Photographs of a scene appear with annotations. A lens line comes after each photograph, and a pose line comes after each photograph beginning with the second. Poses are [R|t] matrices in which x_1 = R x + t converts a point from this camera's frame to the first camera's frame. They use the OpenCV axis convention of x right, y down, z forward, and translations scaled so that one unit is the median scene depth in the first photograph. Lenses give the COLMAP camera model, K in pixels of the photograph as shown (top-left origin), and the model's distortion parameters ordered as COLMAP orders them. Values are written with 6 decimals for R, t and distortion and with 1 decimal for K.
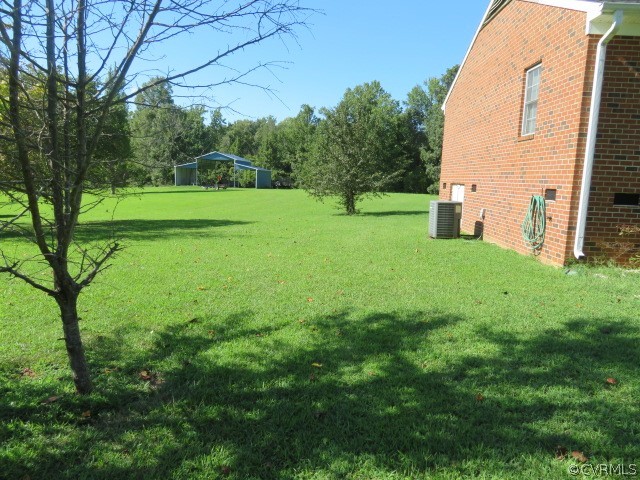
lens RADIAL K [[460.2, 0, 320.0], [0, 460.2, 240.0], [0, 0, 1]] dist [-0.004490, -0.001195]
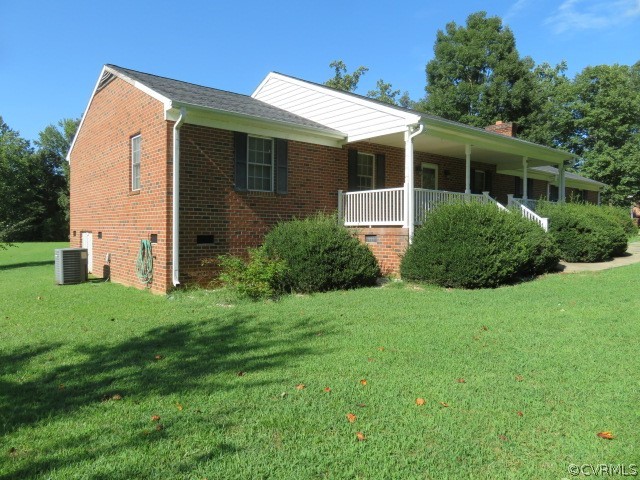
lens RADIAL K [[460.2, 0, 320.0], [0, 460.2, 240.0], [0, 0, 1]] dist [-0.004490, -0.001195]
pose [[0.752163, -0.046281, 0.657350, 0.011582], [0.109400, 0.992458, -0.055305, 0.017246], [-0.649833, 0.113512, 0.751553, -0.169113]]
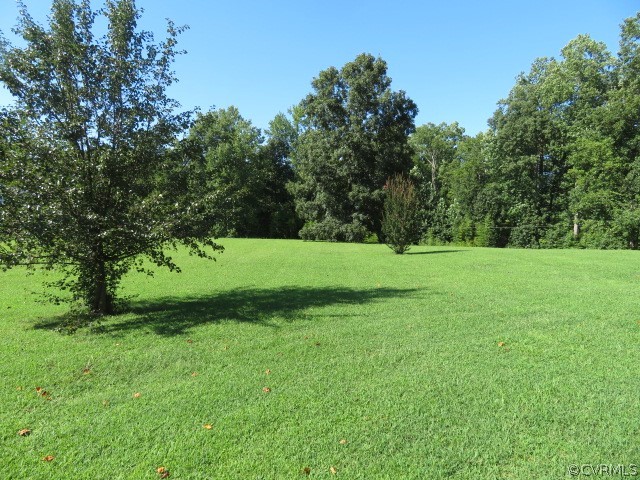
lens RADIAL K [[475.1, 0, 320.0], [0, 475.1, 240.0], [0, 0, 1]] dist [0.005072, -0.000574]
pose [[0.961104, -0.022640, 0.275259, 0.275454], [0.047721, 0.995258, -0.084765, -0.157752], [-0.272034, 0.094604, 0.957626, 1.276412]]
